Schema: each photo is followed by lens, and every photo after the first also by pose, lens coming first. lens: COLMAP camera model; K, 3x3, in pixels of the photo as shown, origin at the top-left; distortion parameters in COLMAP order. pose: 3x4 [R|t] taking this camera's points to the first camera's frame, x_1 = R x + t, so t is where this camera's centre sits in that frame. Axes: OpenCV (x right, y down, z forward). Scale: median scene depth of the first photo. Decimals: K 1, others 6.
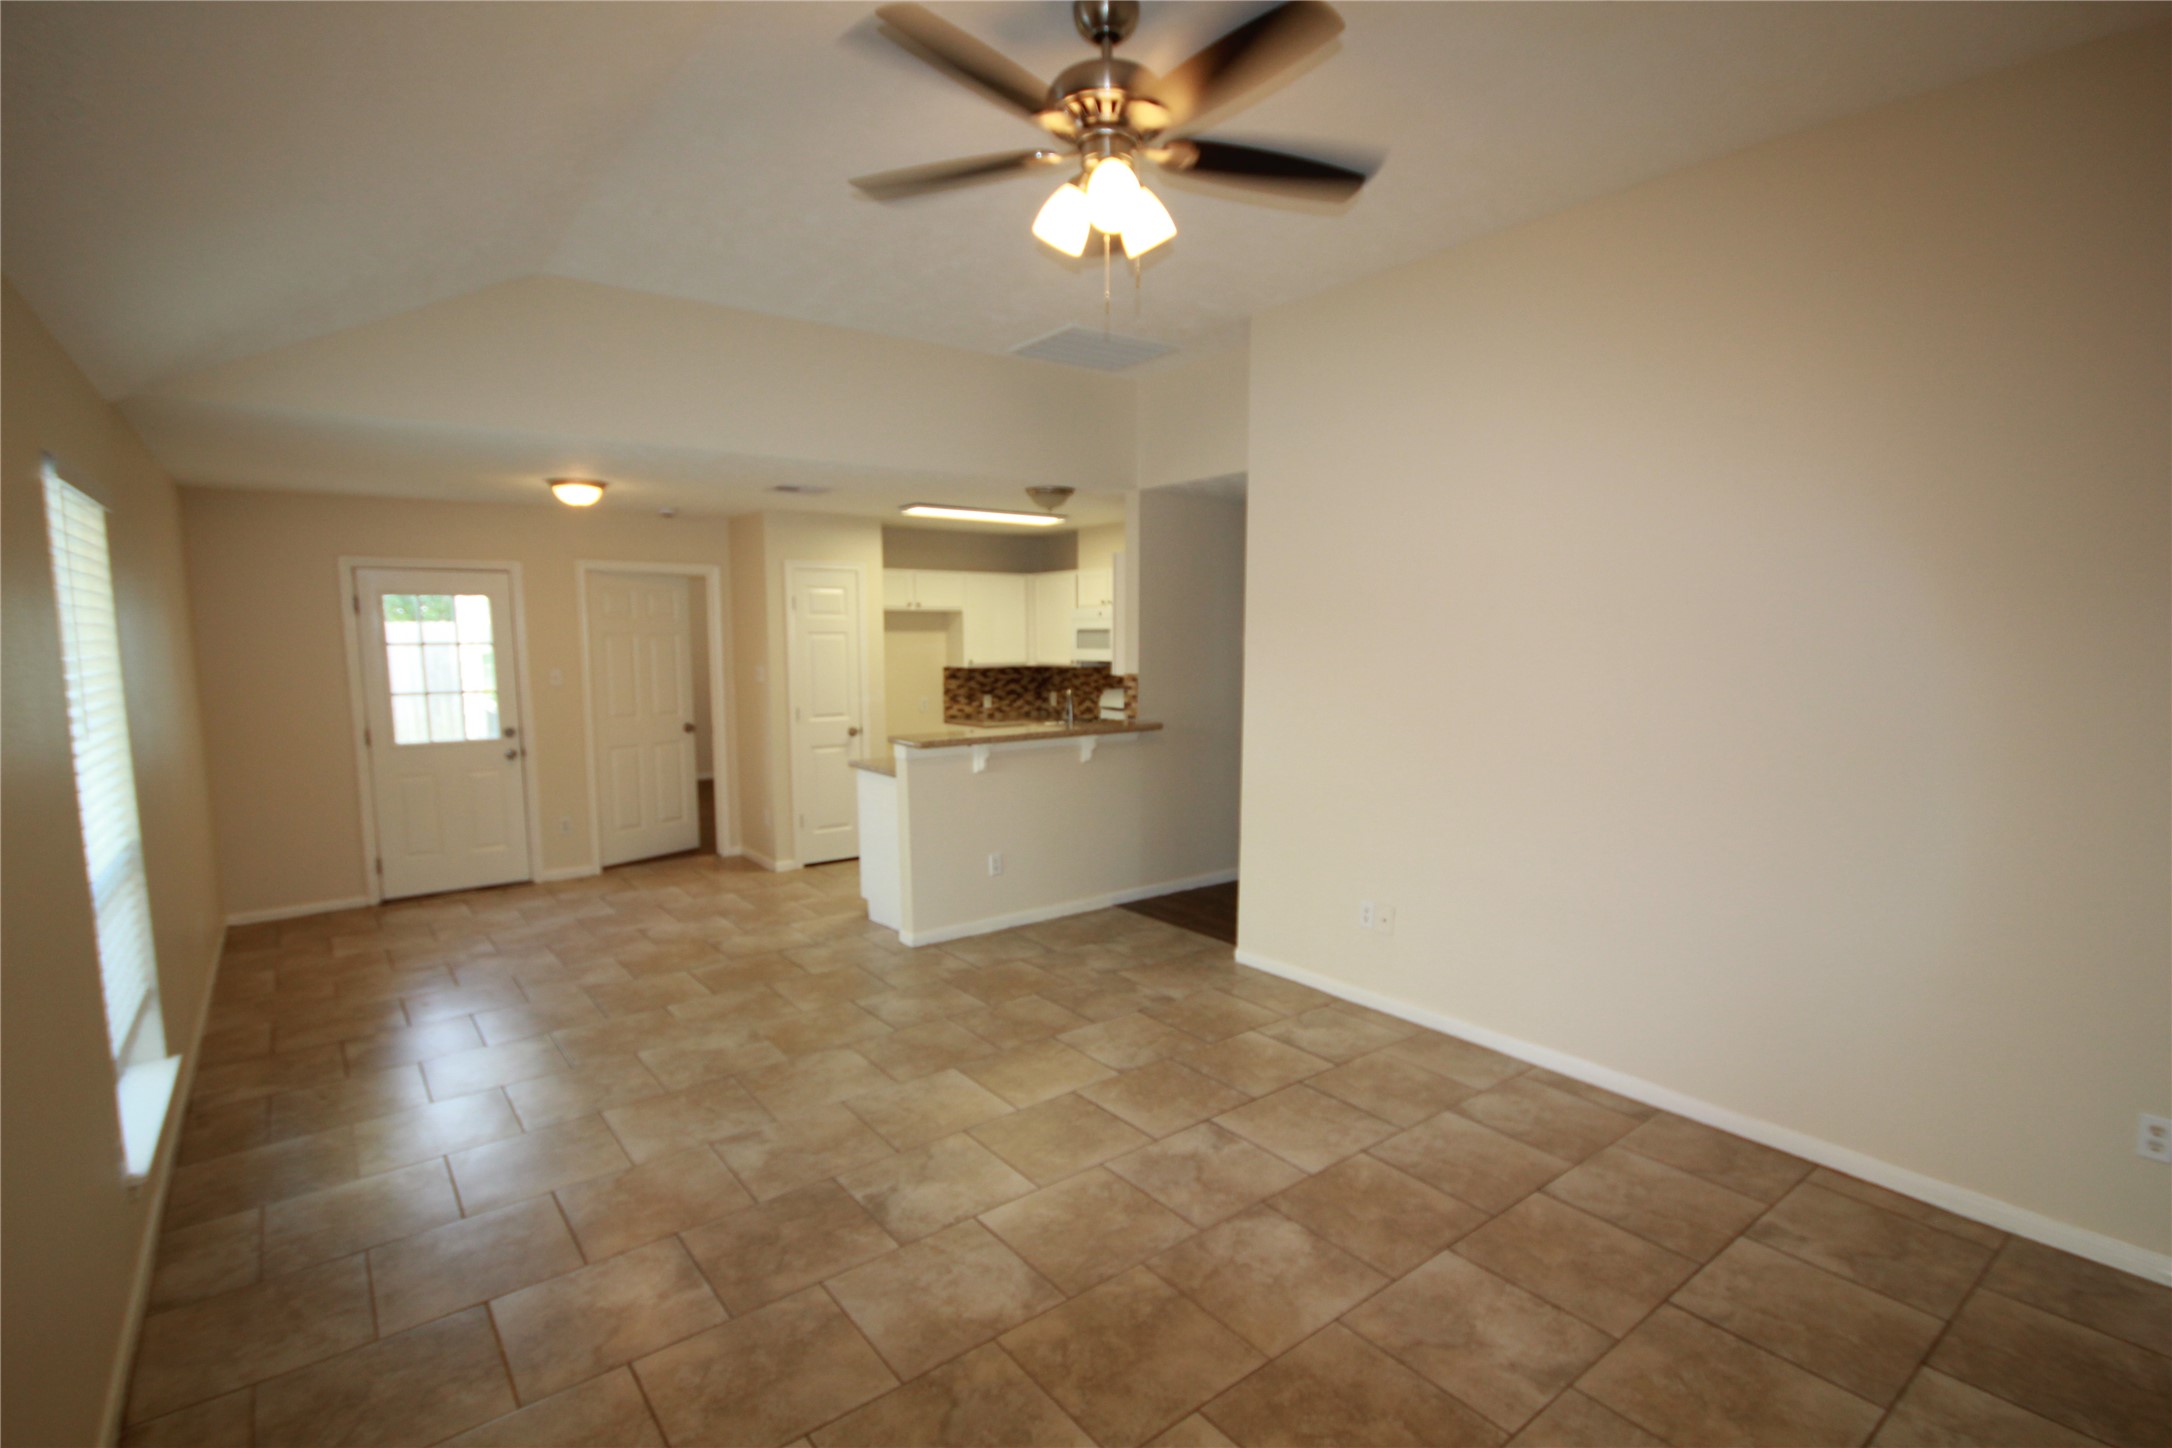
lens RADIAL K [[1023.3, 0, 1099.2], [0, 1023.3, 749.5], [0, 0, 1]] dist [0.010200, -0.008841]
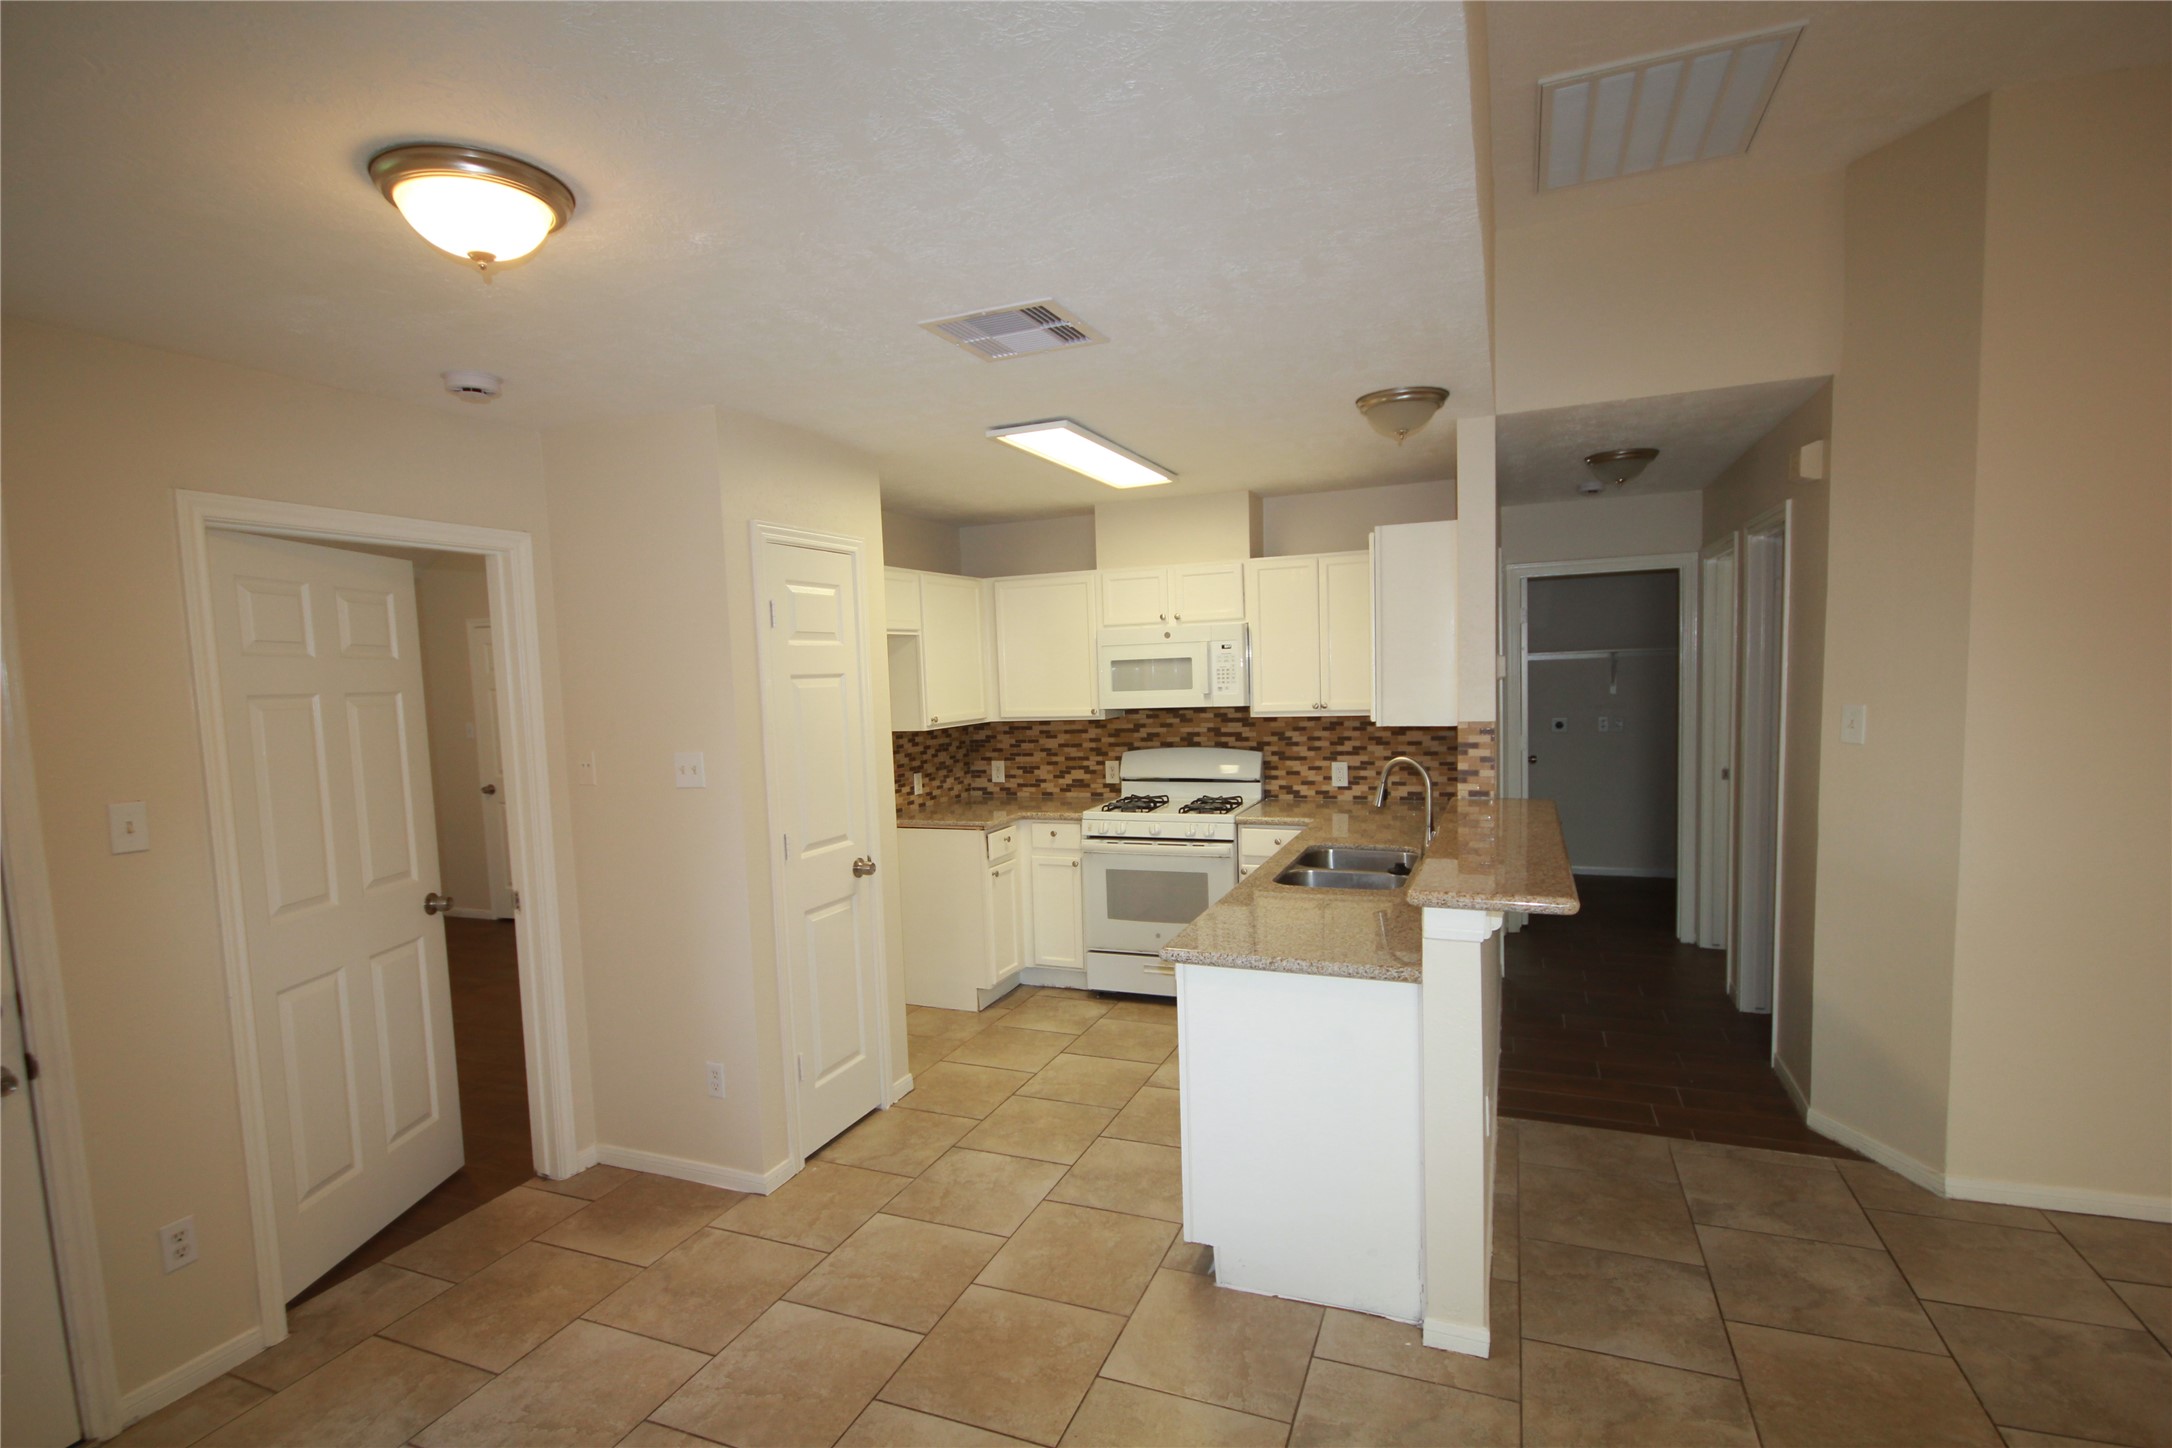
lens RADIAL K [[1031.0, 0, 1102.5], [0, 1031.0, 748.5], [0, 0, 1]] dist [-0.000145, -0.000249]
pose [[0.862573, -0.067686, 0.501385, -0.406111], [0.089879, 0.995748, -0.020203, -0.057773], [-0.497886, 0.062490, 0.864988, 0.518378]]
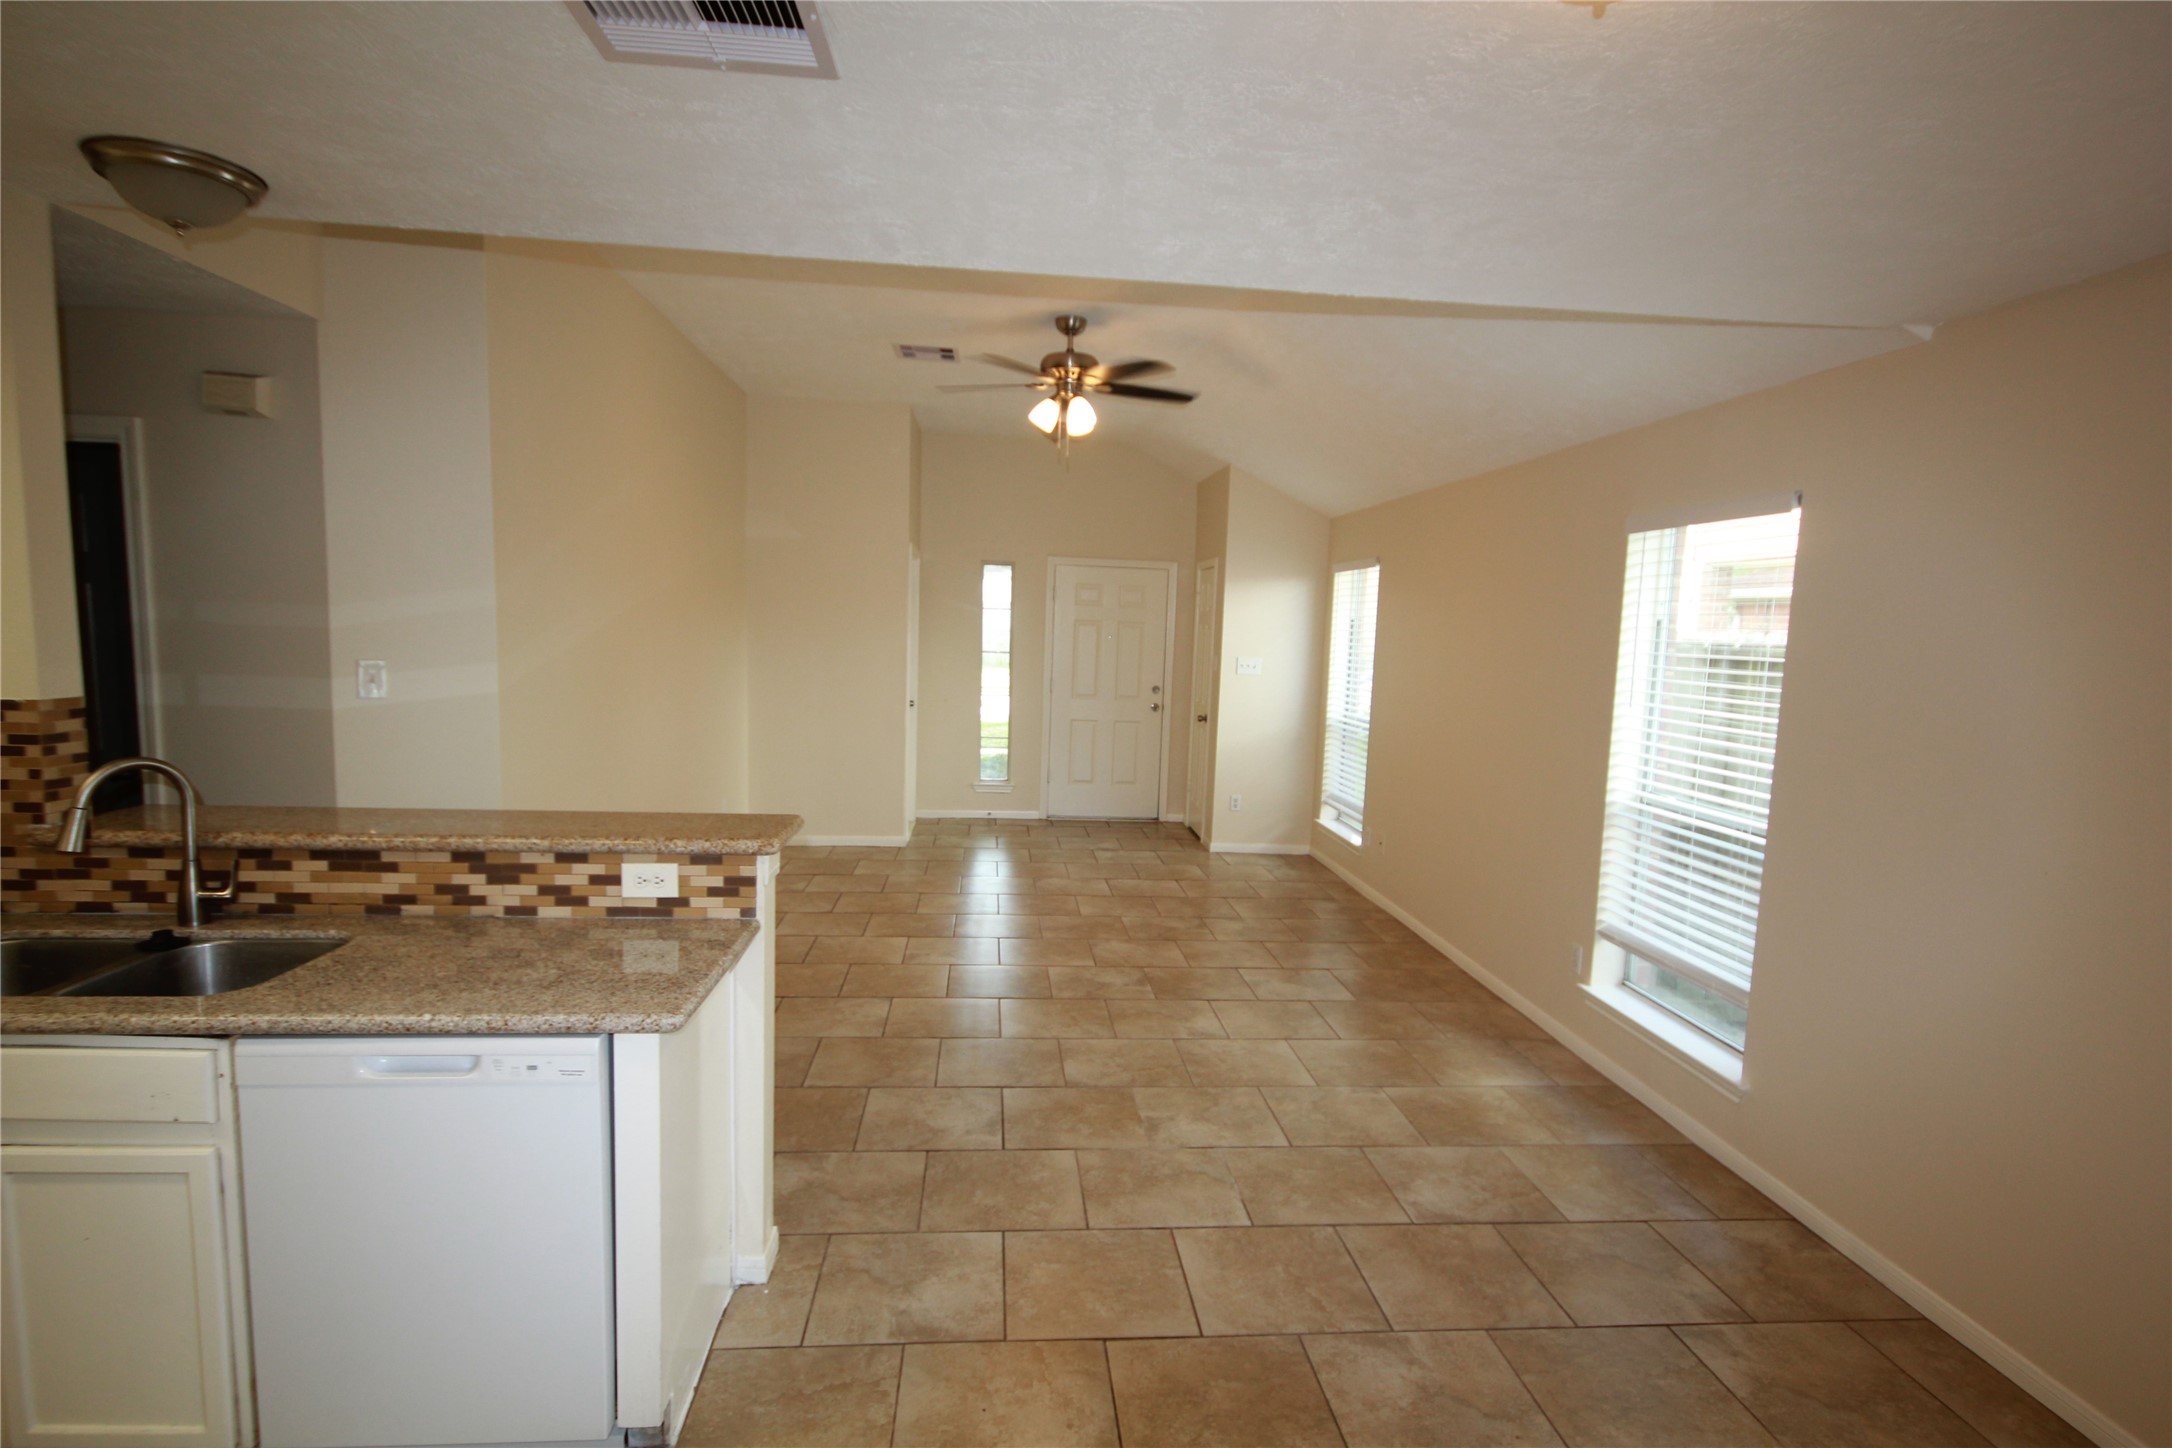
lens RADIAL K [[1100.3, 0, 1102.1], [0, 1100.3, 744.0], [0, 0, 1]] dist [-0.000288, 0.000311]
pose [[-0.843858, -0.082640, 0.530165, -0.435802], [0.032638, 0.978333, 0.204448, -0.111024], [-0.535573, 0.189829, -0.822877, 0.993054]]
